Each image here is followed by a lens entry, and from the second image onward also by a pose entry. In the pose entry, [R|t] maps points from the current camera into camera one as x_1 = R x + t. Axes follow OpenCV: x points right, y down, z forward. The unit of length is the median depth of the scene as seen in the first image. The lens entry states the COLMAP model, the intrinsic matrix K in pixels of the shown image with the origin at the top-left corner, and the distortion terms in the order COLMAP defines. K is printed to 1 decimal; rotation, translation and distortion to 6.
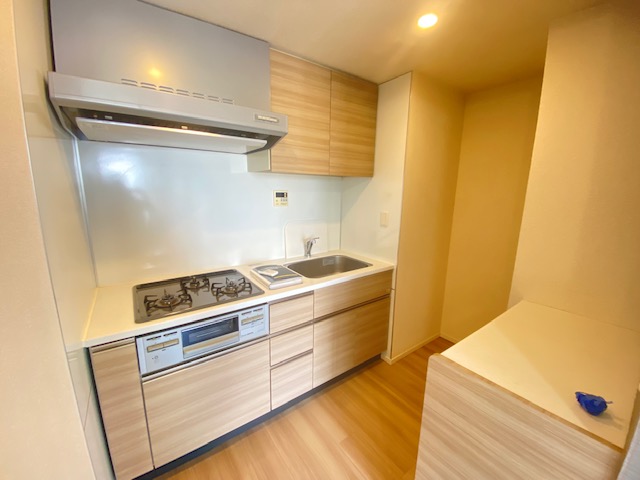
lens RADIAL K [[259.1, 0, 320.0], [0, 259.1, 240.0], [0, 0, 1]] dist [0.013982, -0.018397]
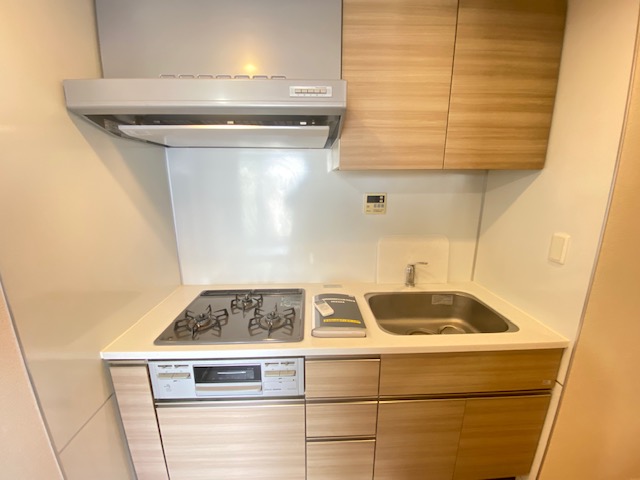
lens RADIAL K [[259.1, 0, 320.0], [0, 259.1, 240.0], [0, 0, 1]] dist [0.013982, -0.018397]
pose [[0.828144, 0.106314, -0.550341, 0.153706], [-0.093452, 0.994293, 0.051452, -0.091678], [0.552670, 0.008821, 0.833353, 0.336396]]
